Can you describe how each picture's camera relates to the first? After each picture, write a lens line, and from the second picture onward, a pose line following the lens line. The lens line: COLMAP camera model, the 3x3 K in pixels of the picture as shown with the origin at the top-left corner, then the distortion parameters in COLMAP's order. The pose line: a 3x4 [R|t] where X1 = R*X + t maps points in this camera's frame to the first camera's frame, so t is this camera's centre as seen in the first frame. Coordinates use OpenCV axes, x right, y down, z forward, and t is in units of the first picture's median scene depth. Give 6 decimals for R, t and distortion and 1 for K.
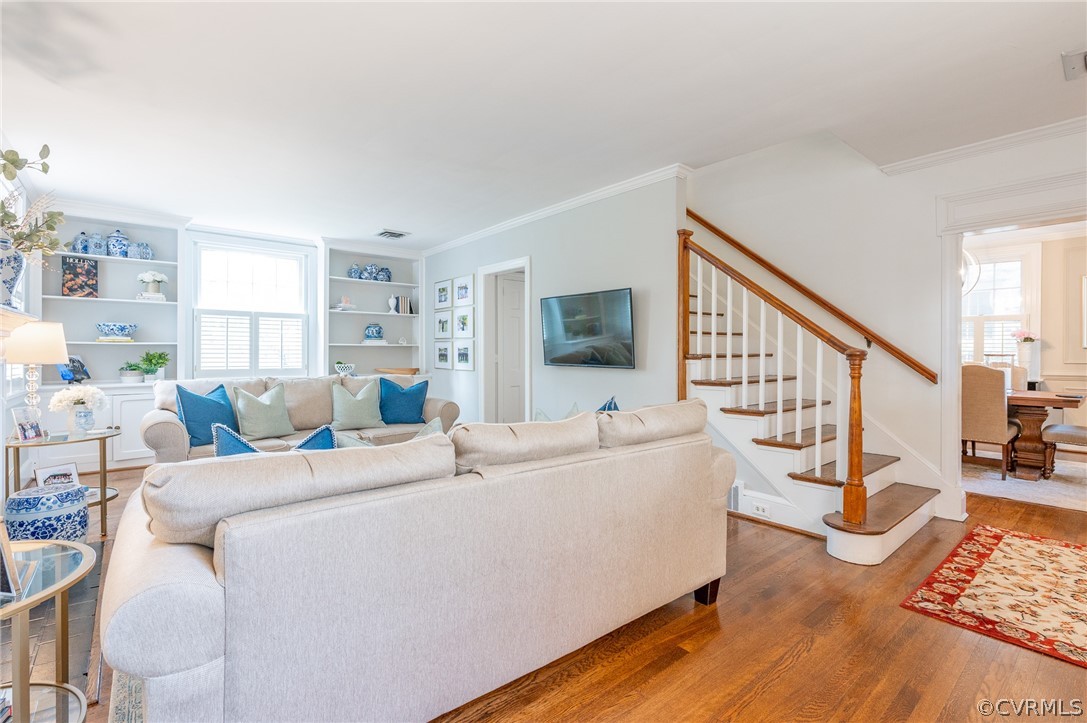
lens RADIAL K [[496.4, 0, 542.8], [0, 496.4, 359.7], [0, 0, 1]] dist [-0.005076, -0.000393]
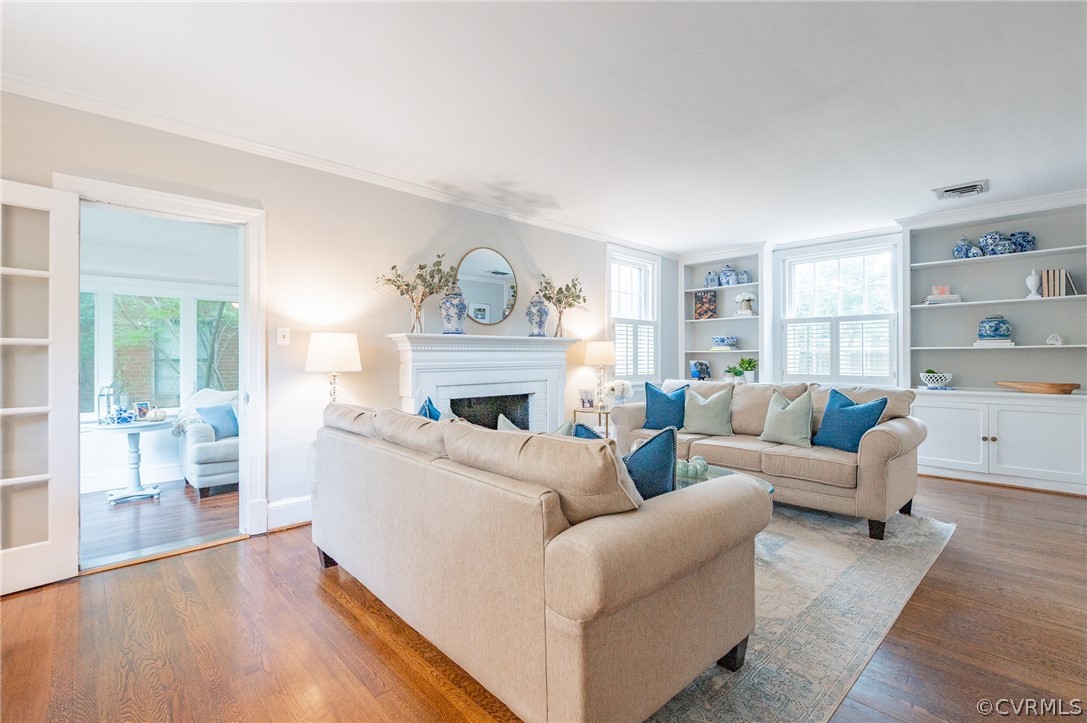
lens RADIAL K [[496.4, 0, 542.6], [0, 496.4, 356.1], [0, 0, 1]] dist [-0.005076, -0.000393]
pose [[0.064724, -0.005674, -0.997887, 0.417721], [-0.012801, 0.999897, -0.006516, -0.006019], [0.997821, 0.013196, 0.064645, 0.424654]]
